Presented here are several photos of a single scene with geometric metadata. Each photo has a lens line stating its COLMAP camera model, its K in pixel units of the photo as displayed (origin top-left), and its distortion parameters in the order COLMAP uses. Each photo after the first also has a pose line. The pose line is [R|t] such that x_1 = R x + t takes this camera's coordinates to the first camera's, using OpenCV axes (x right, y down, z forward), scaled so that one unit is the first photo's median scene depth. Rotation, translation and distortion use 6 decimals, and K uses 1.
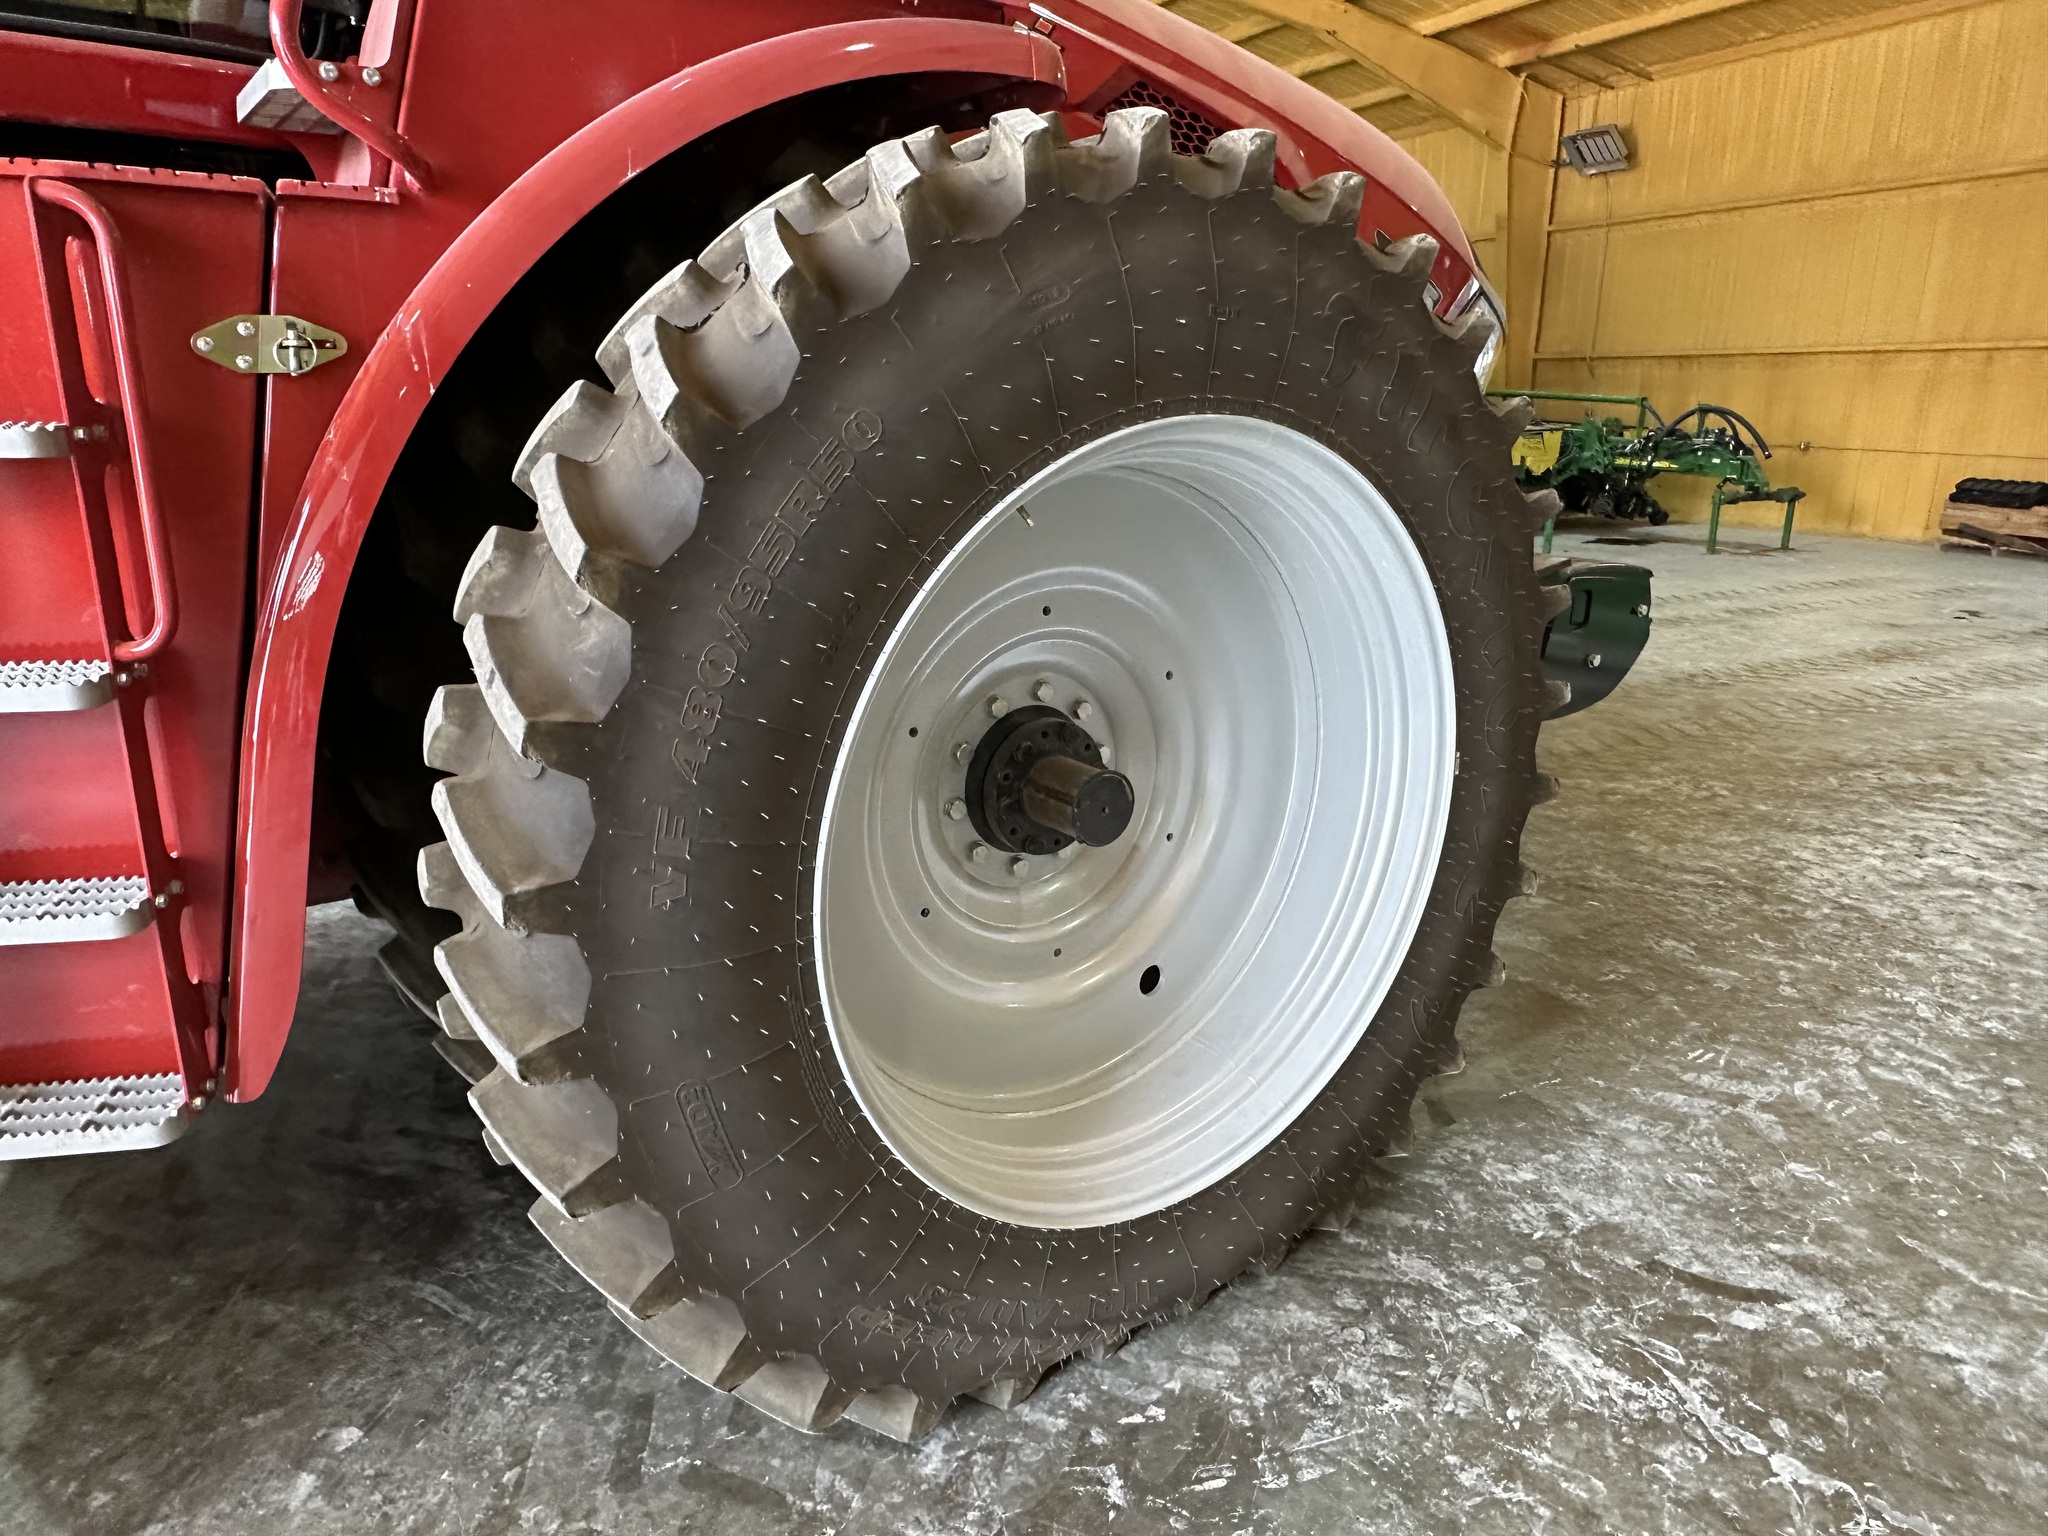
lens RADIAL K [[1321.9, 0, 1009.0], [0, 1321.9, 781.5], [0, 0, 1]] dist [-0.007159, 0.005290]
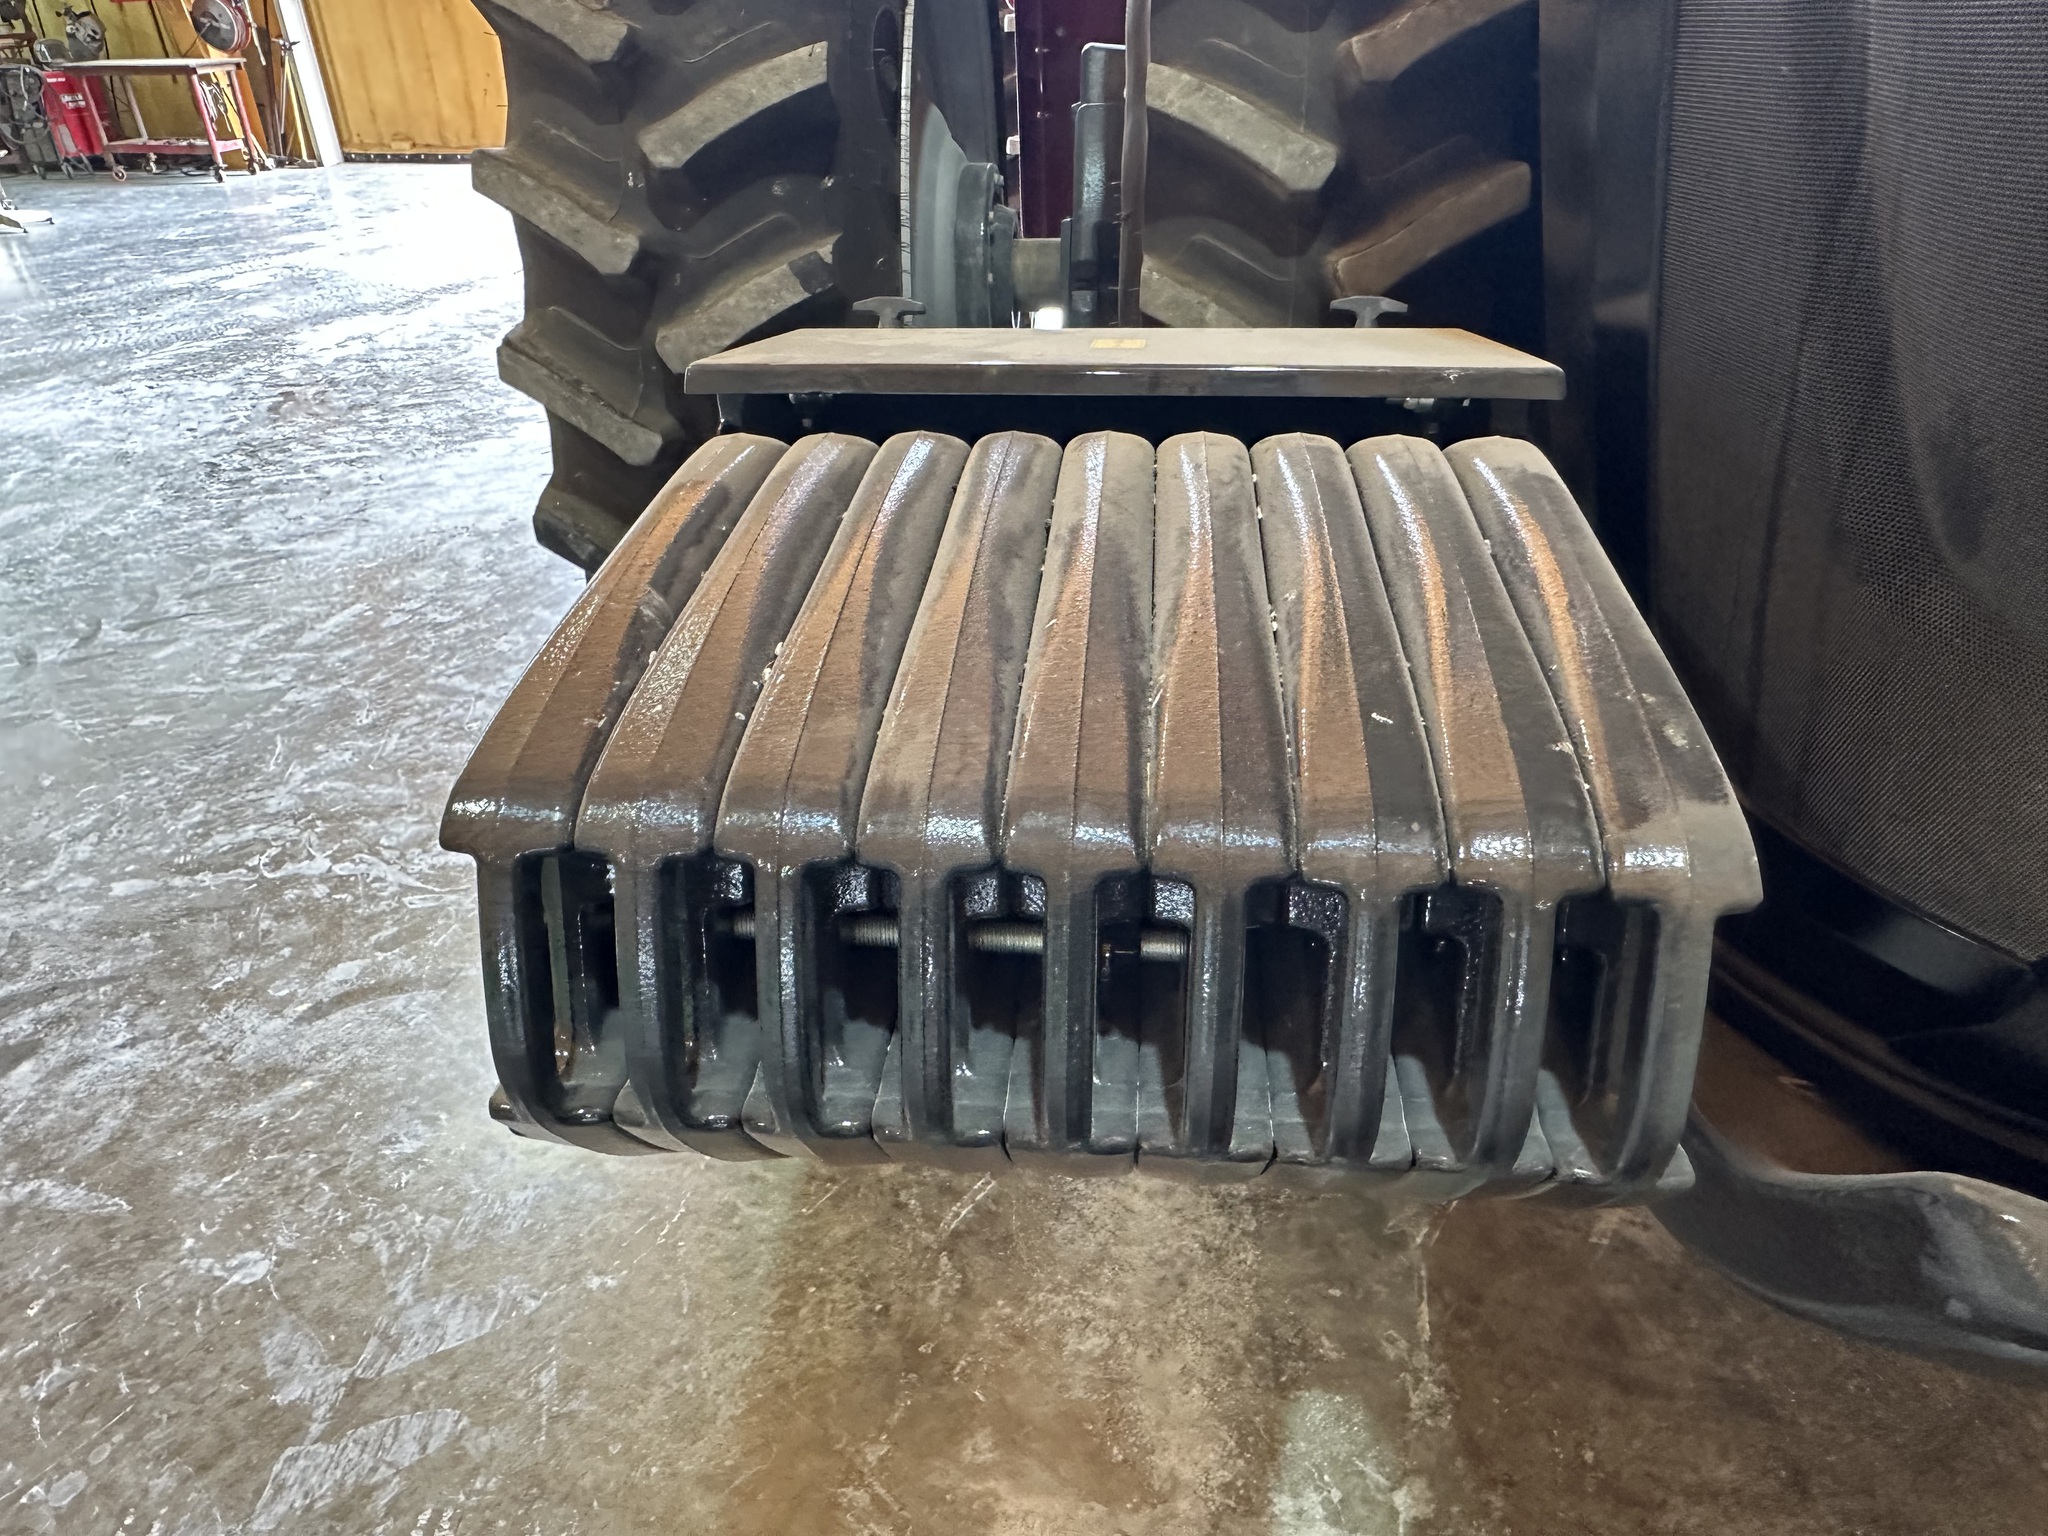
lens RADIAL K [[1321.9, 0, 1011.5], [0, 1321.9, 807.6], [0, 0, 1]] dist [-0.007159, 0.005290]
pose [[-0.642439, 0.426618, -0.636608, 0.731168], [-0.199067, 0.709295, 0.676219, -0.365021], [0.740030, 0.561157, -0.370753, 1.487574]]
